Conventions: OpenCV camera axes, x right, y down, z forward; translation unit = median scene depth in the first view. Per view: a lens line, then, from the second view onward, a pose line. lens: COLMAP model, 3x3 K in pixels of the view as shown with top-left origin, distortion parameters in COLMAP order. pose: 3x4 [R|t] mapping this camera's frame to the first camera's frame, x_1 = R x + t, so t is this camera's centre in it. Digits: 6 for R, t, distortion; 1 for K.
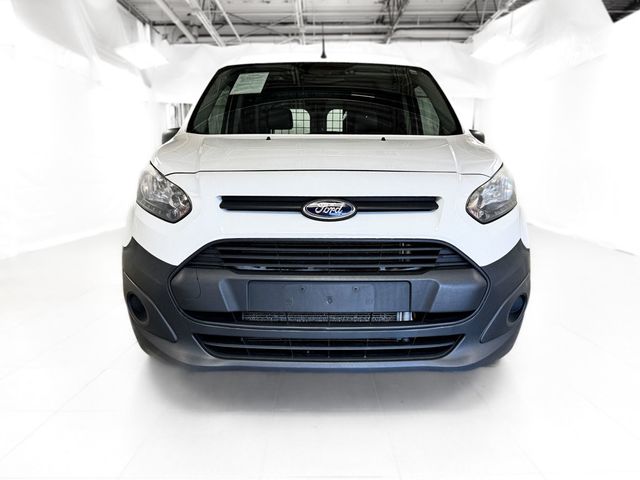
lens RADIAL K [[473.3, 0, 320.0], [0, 473.3, 240.0], [0, 0, 1]] dist [0.019866, -0.010099]
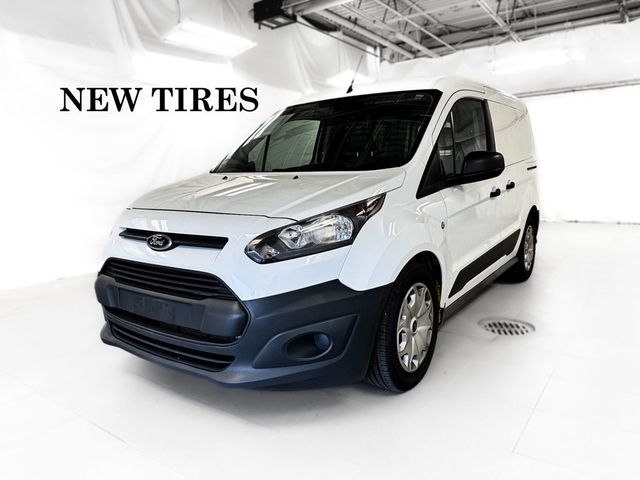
lens RADIAL K [[473.3, 0, 320.0], [0, 473.3, 240.0], [0, 0, 1]] dist [0.019866, -0.010099]
pose [[0.812434, 0.065490, -0.579364, 0.256730], [-0.064528, 0.997667, 0.022286, -0.028846], [0.579472, 0.019279, 0.814764, 0.038264]]
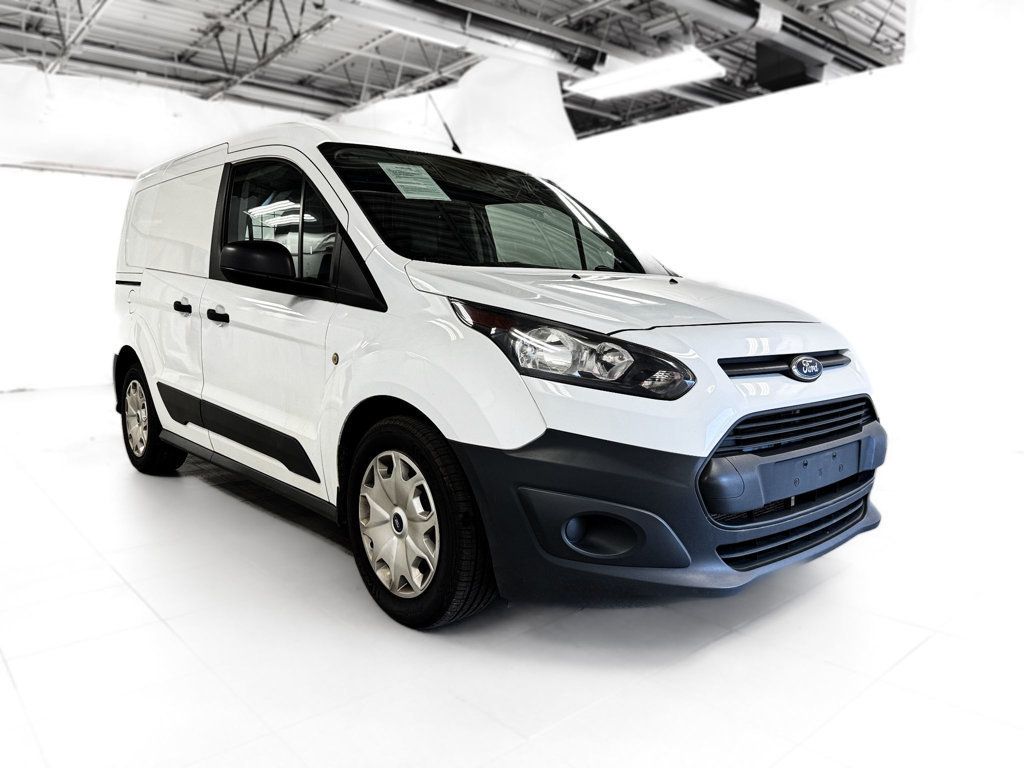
lens RADIAL K [[757.2, 0, 512.0], [0, 757.2, 384.0], [0, 0, 1]] dist [0.019866, -0.010099]
pose [[0.740274, -0.070333, 0.668617, -0.293726], [0.100011, 0.994968, -0.006067, -0.018087], [-0.664825, 0.071360, 0.743583, 0.074189]]
